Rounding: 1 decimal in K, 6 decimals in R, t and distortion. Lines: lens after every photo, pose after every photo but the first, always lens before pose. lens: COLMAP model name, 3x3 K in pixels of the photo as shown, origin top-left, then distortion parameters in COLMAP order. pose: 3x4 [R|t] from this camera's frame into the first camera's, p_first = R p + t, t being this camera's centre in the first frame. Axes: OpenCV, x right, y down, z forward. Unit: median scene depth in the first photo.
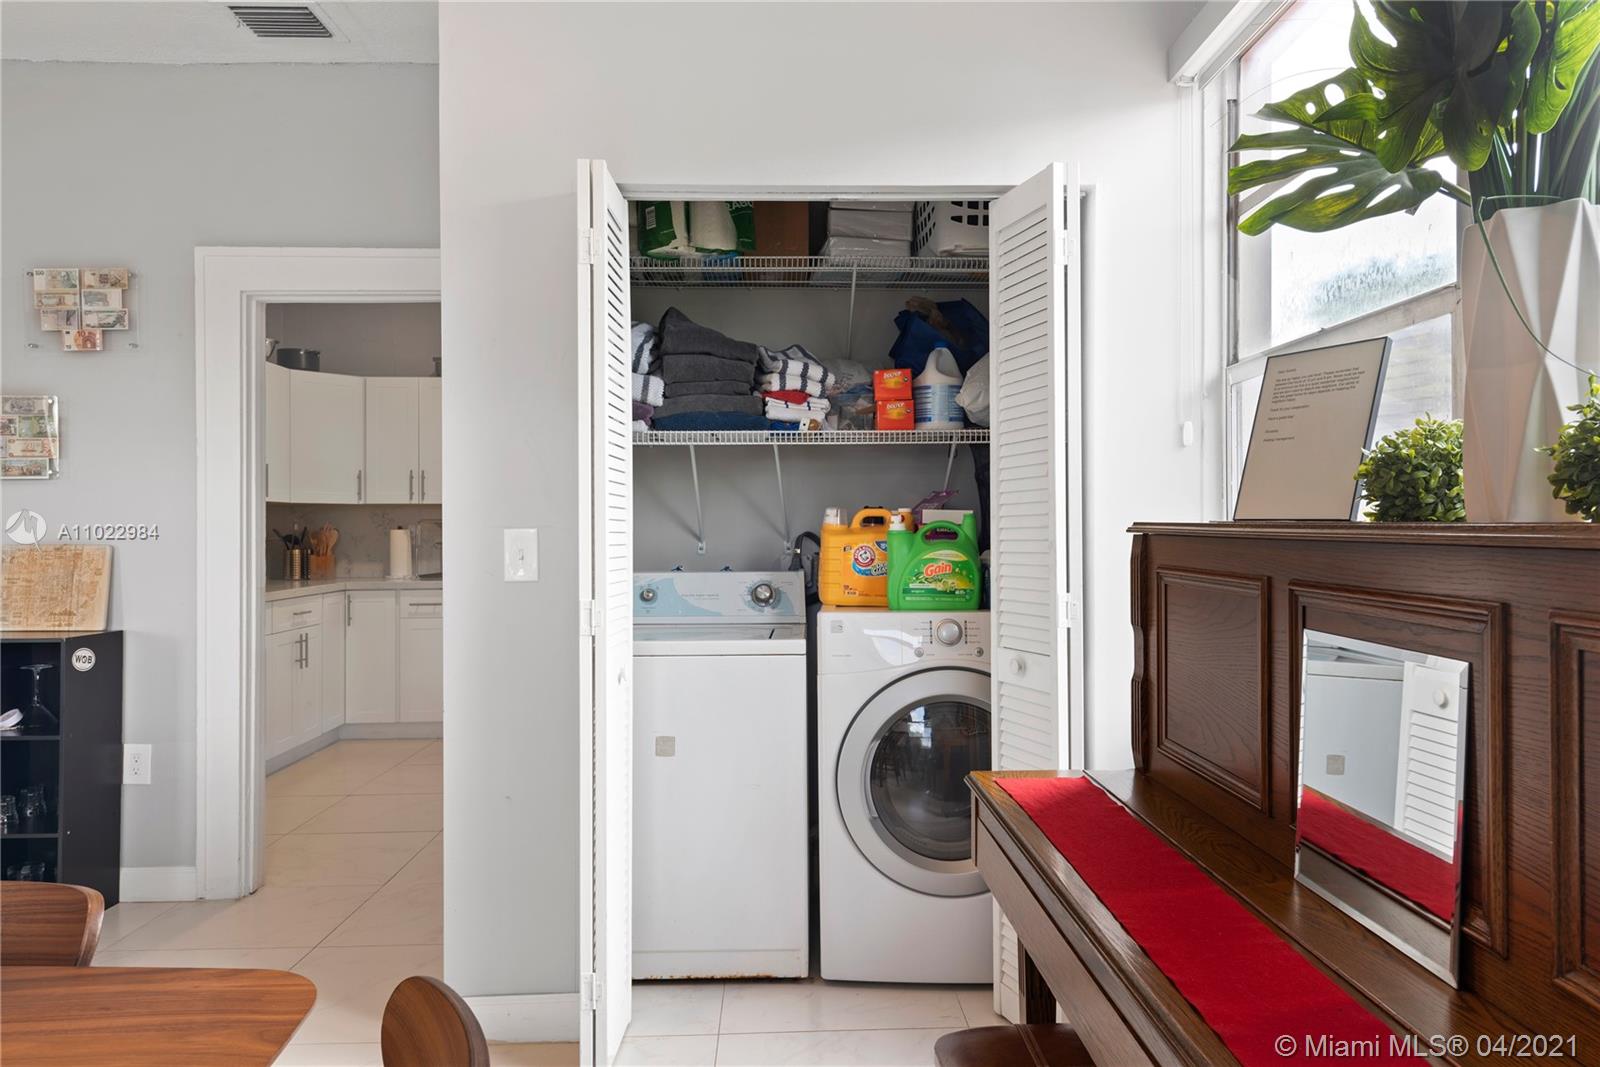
lens RADIAL K [[1074.1, 0, 811.5], [0, 1074.1, 522.8], [0, 0, 1]] dist [0.011670, -0.003887]
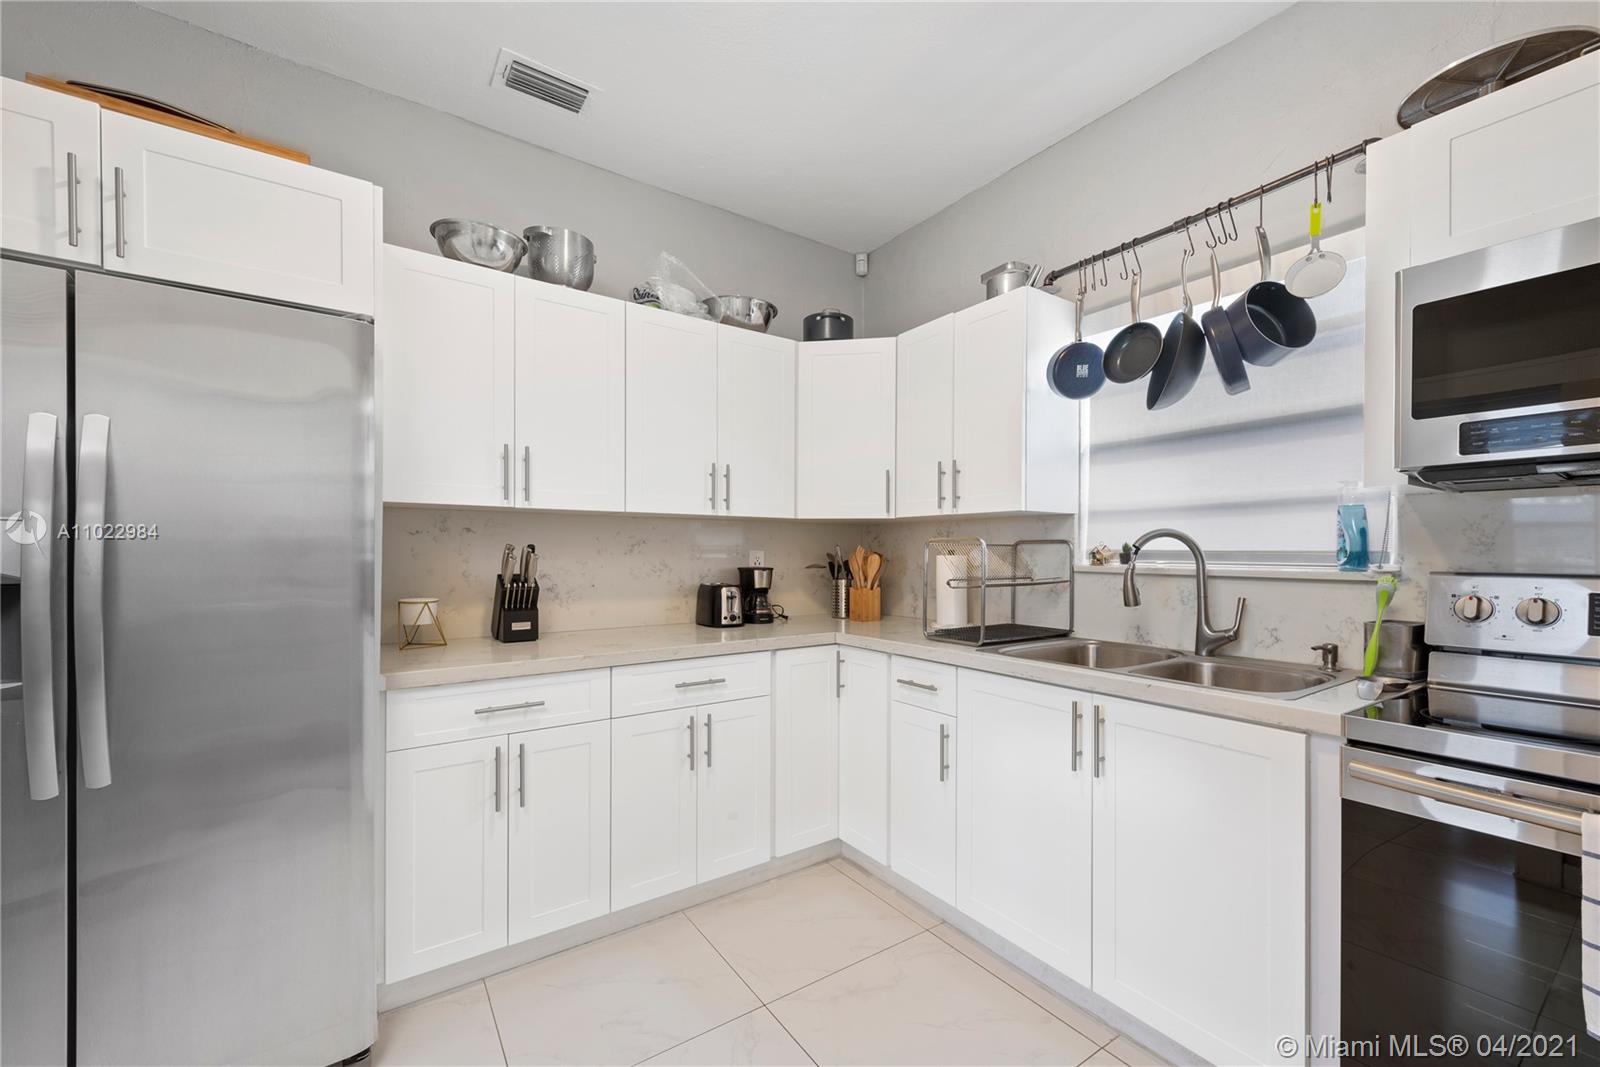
lens RADIAL K [[652.8, 0, 801.1], [0, 652.8, 553.8], [0, 0, 1]] dist [0.003671, -0.000580]
pose [[0.514101, 0.009091, -0.857681, -0.095455], [0.000799, 0.999938, 0.011078, 0.001017], [0.857729, -0.006381, 0.514062, 0.798036]]
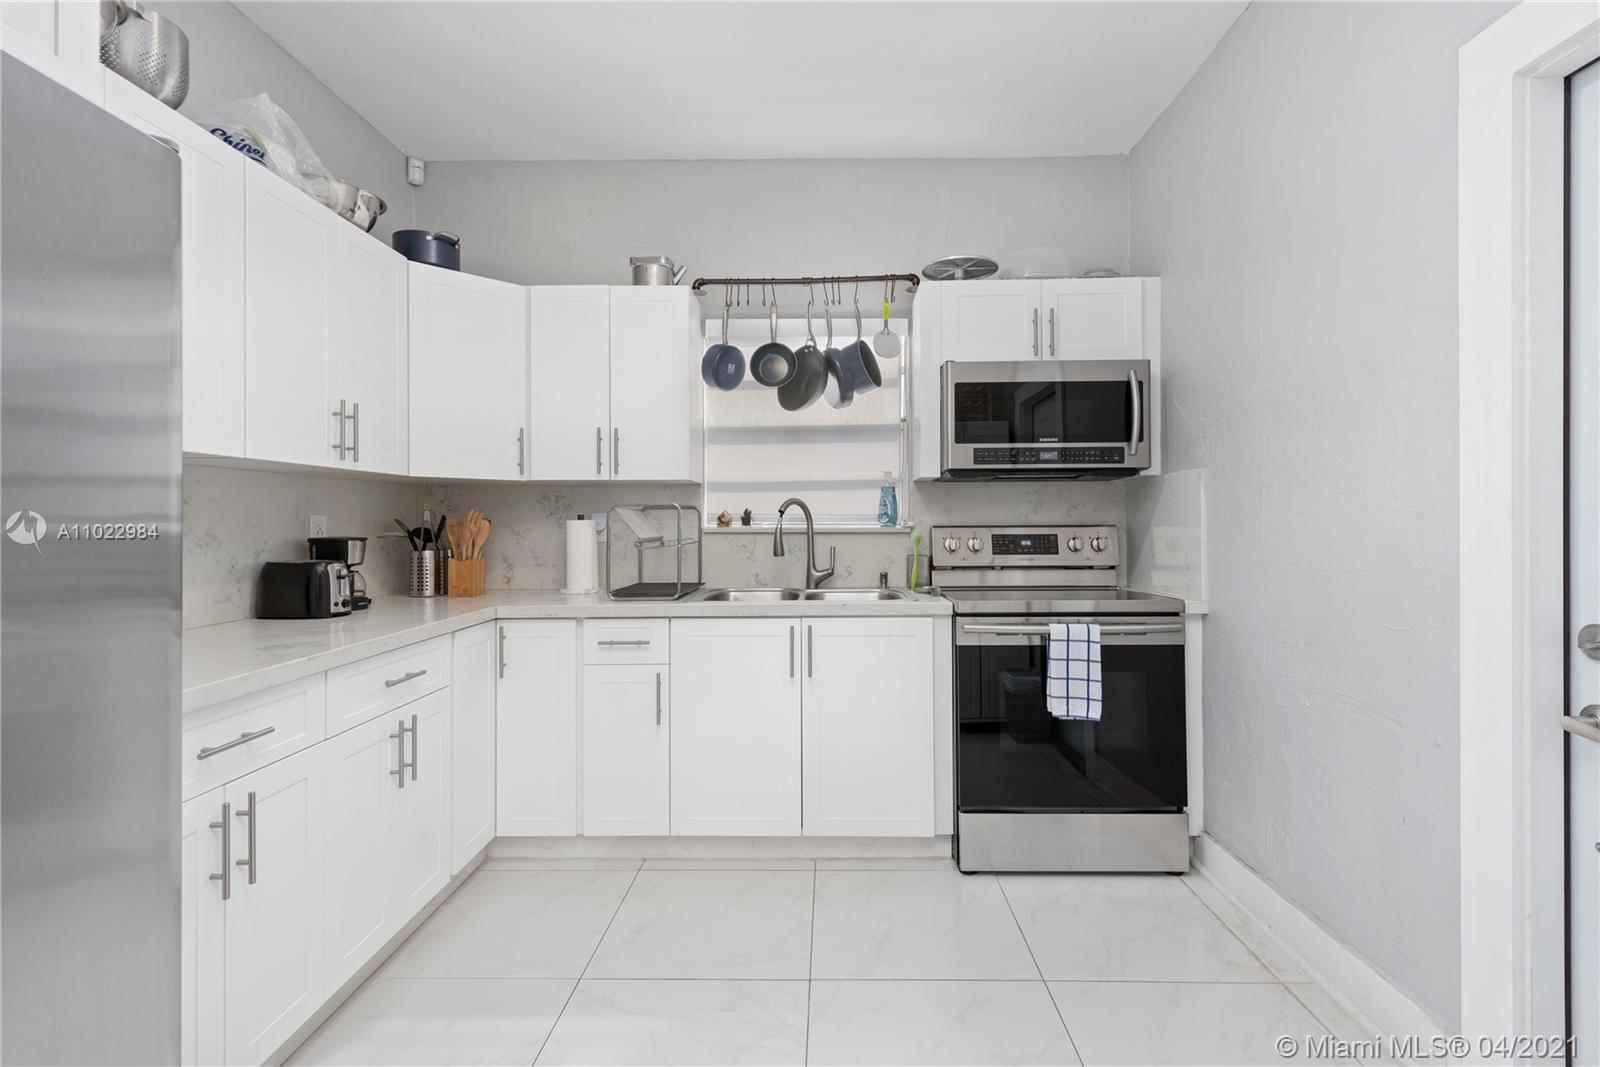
lens RADIAL K [[768.9, 0, 799.8], [0, 768.9, 522.5], [0, 0, 1]] dist [0.011580, -0.000490]
pose [[0.996852, 0.001573, -0.079264, -0.235720], [-0.000865, 0.999959, 0.008976, 0.003874], [0.079275, -0.008879, 0.996813, 0.601465]]
